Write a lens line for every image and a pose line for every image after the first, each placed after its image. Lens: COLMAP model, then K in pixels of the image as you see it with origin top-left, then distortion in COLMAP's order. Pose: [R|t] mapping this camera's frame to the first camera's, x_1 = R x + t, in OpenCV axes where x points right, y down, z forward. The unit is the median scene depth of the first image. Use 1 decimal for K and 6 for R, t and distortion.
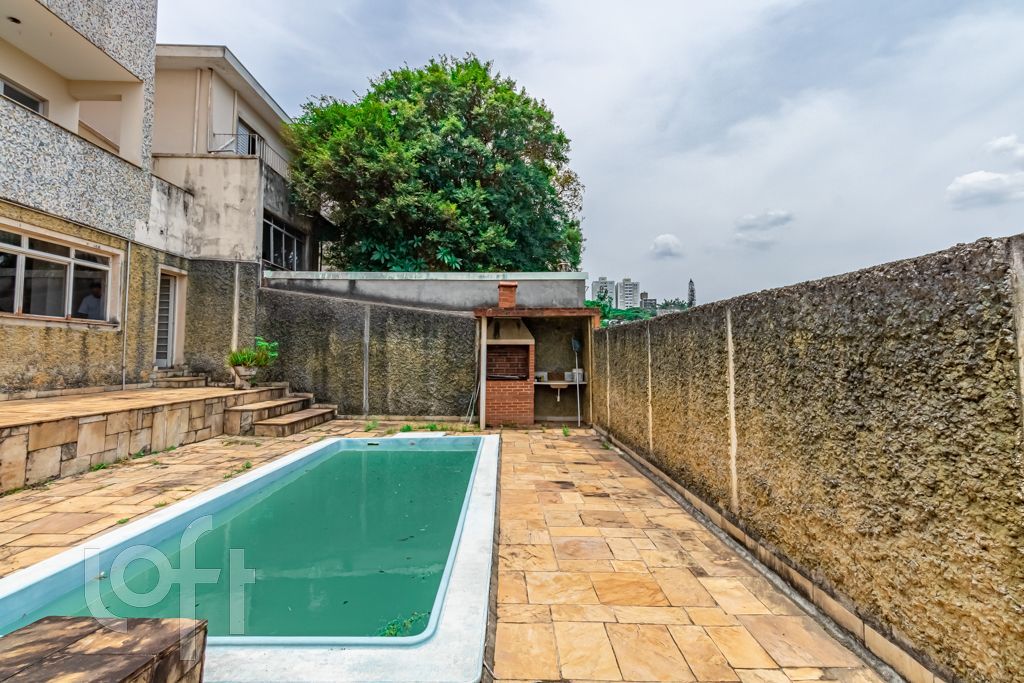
lens RADIAL K [[484.6, 0, 510.6], [0, 484.6, 336.0], [0, 0, 1]] dist [0.001624, 0.000290]
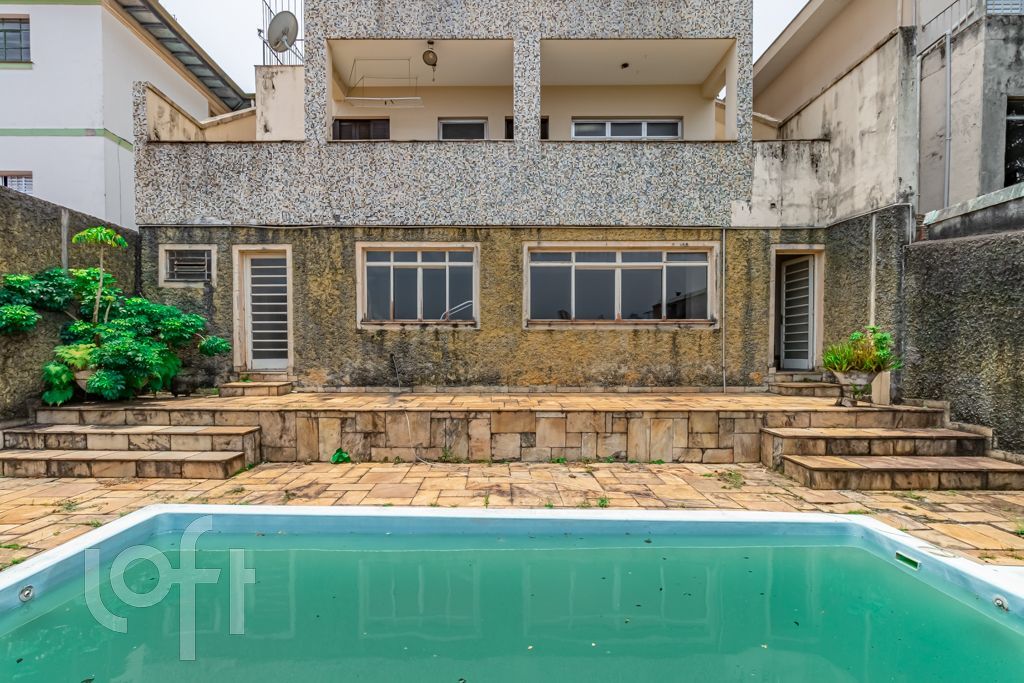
lens RADIAL K [[484.6, 0, 493.7], [0, 484.6, 368.2], [0, 0, 1]] dist [0.001624, 0.000290]
pose [[-0.021678, 0.025280, -0.999445, 0.136603], [0.042911, 0.998783, 0.024333, 0.024326], [0.998844, -0.042359, -0.022736, 0.592172]]
